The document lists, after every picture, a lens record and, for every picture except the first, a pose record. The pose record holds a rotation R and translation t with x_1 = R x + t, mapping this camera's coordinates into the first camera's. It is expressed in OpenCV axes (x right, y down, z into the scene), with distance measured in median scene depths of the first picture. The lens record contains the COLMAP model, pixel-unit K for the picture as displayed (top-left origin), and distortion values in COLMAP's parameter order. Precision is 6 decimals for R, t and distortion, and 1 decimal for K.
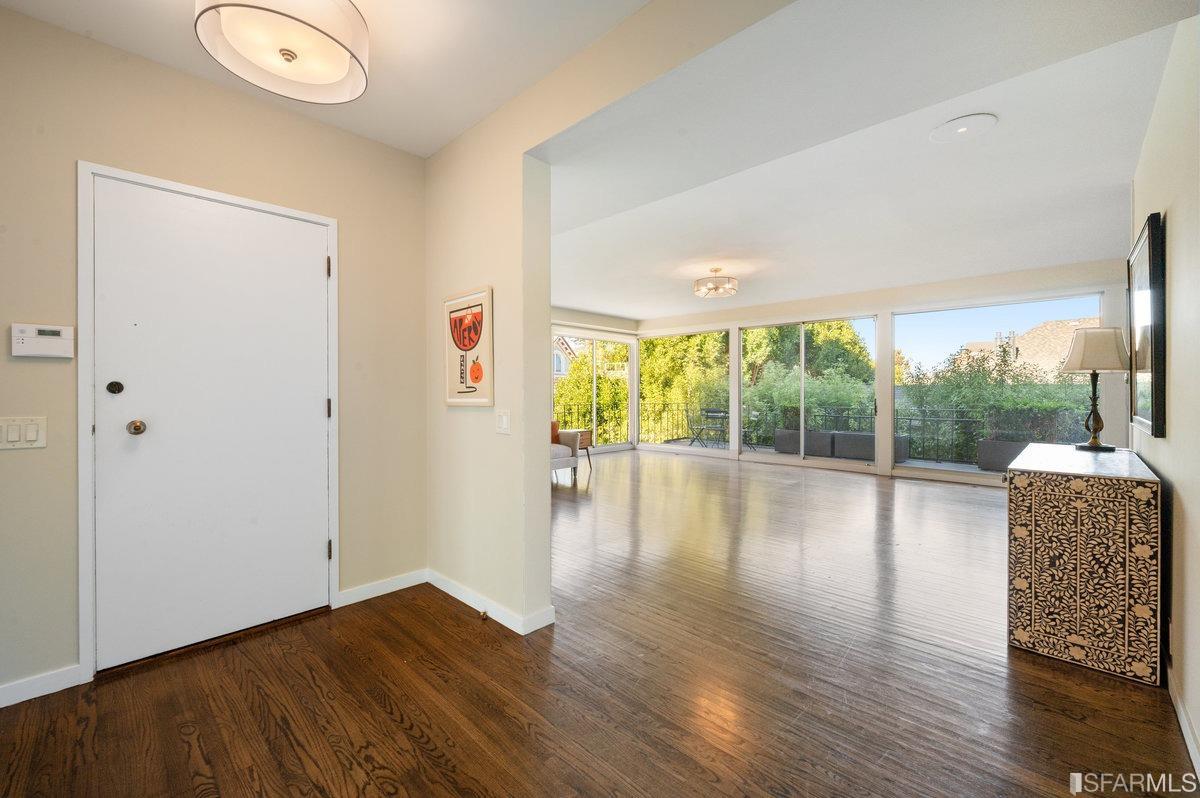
lens RADIAL K [[478.1, 0, 600.2], [0, 478.1, 392.1], [0, 0, 1]] dist [-0.001129, -0.000072]
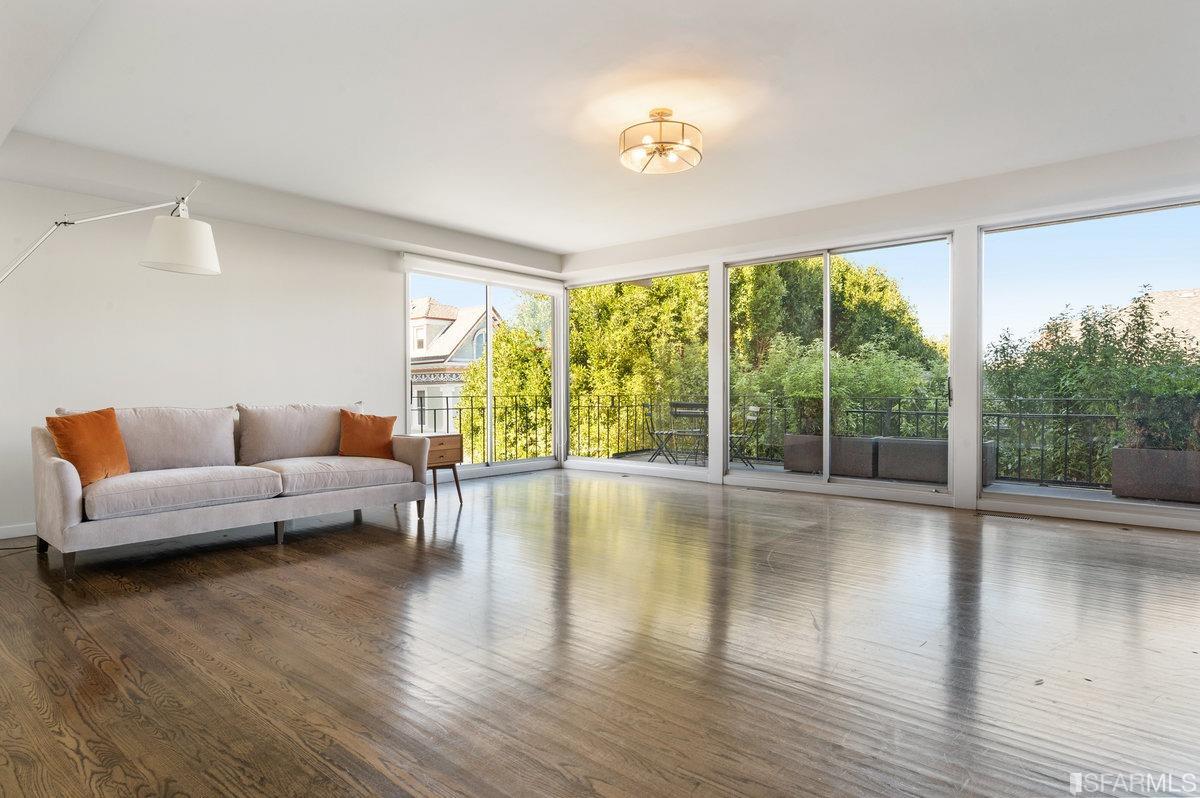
lens RADIAL K [[647.2, 0, 604.4], [0, 647.2, 395.4], [0, 0, 1]] dist [-0.001081, -0.000137]
pose [[0.997721, 0.000801, 0.067471, 0.071457], [-0.001156, 0.999986, 0.005217, 0.021594], [-0.067466, -0.005283, 0.997708, 0.166165]]
